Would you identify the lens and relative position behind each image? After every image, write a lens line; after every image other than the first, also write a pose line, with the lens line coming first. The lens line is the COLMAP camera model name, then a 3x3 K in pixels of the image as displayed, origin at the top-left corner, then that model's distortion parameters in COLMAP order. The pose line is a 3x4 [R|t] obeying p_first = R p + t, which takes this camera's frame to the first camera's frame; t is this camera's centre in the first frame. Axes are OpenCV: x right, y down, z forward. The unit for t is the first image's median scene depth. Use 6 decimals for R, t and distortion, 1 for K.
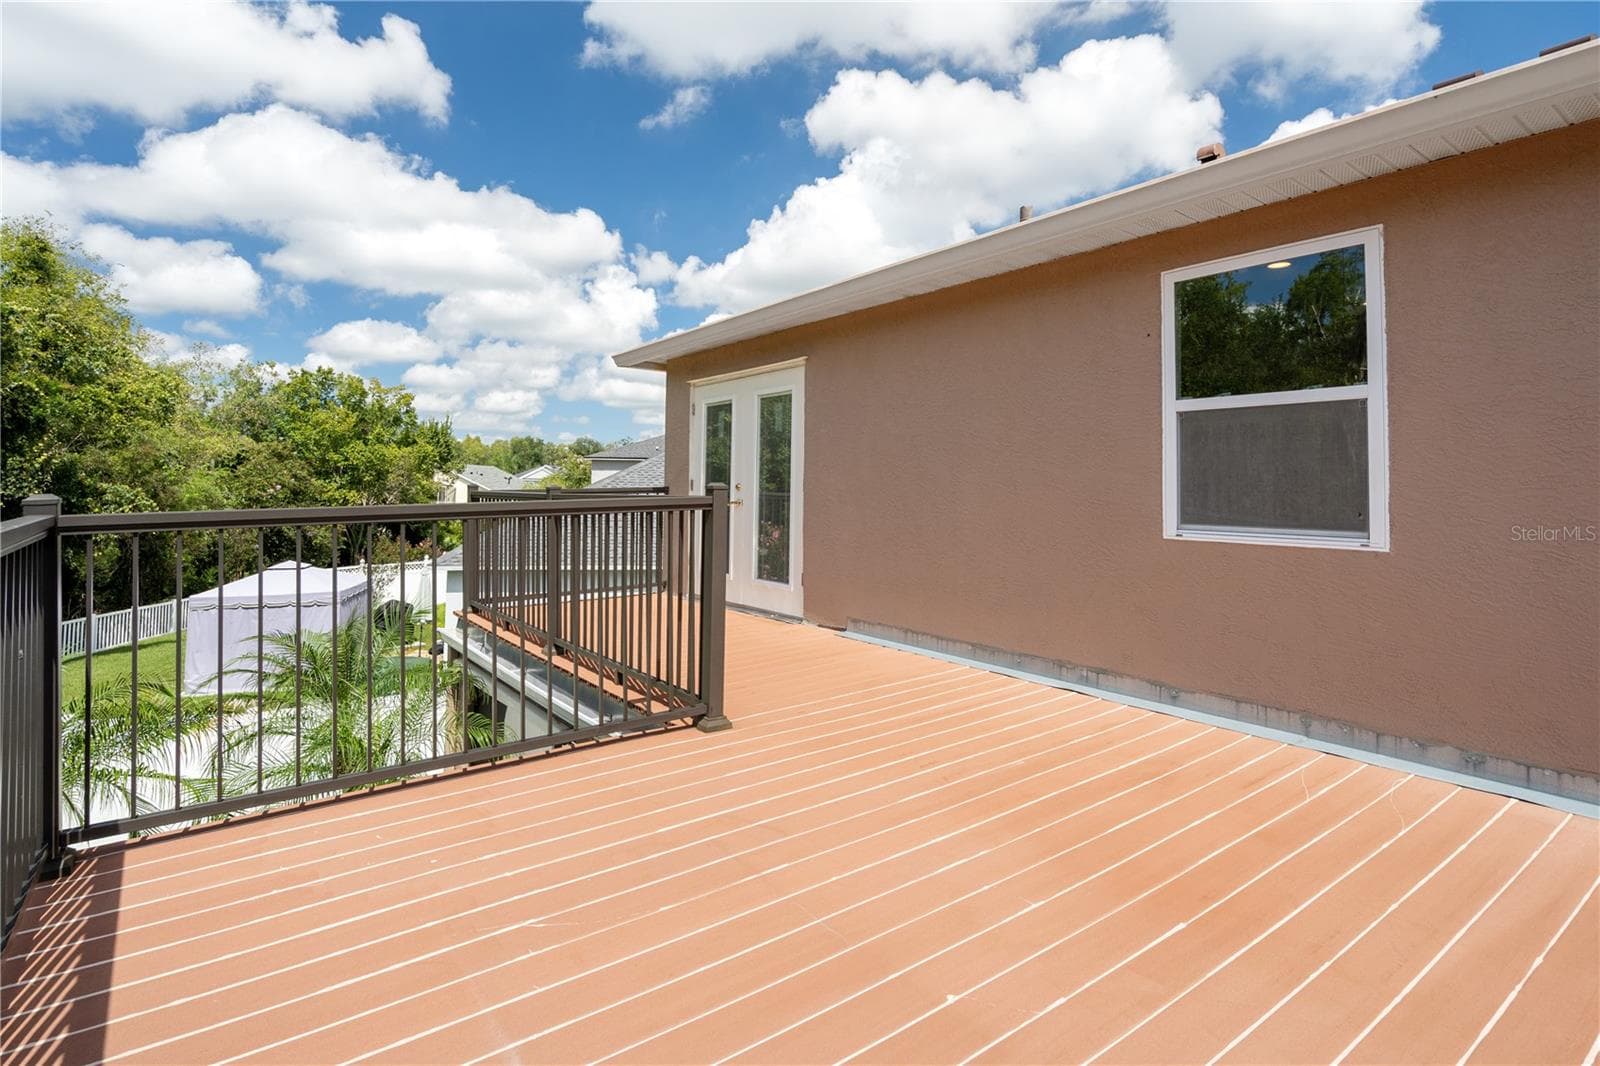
lens RADIAL K [[793.4, 0, 807.3], [0, 793.4, 449.6], [0, 0, 1]] dist [0.001753, 0.000156]
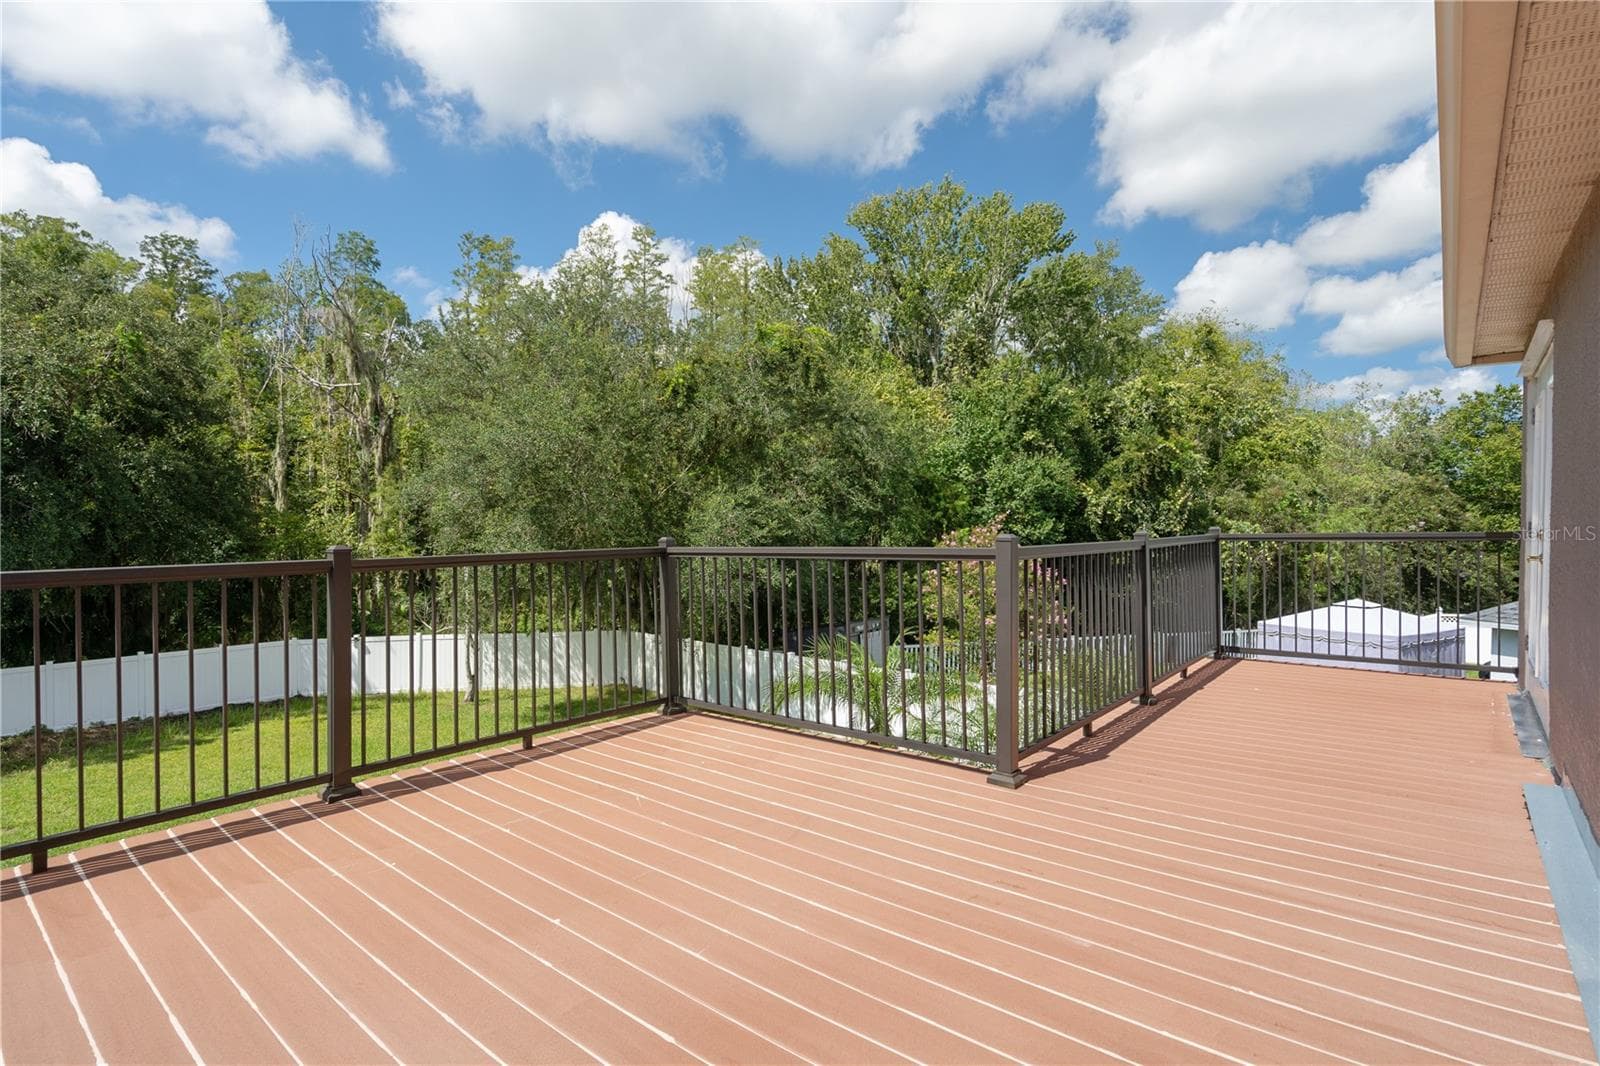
lens RADIAL K [[793.4, 0, 801.4], [0, 793.4, 531.5], [0, 0, 1]] dist [0.001753, 0.000156]
pose [[0.248695, 0.012175, -0.968505, 0.113827], [0.045373, 0.998677, 0.024205, 0.000727], [0.967518, -0.049964, 0.247814, 0.078595]]
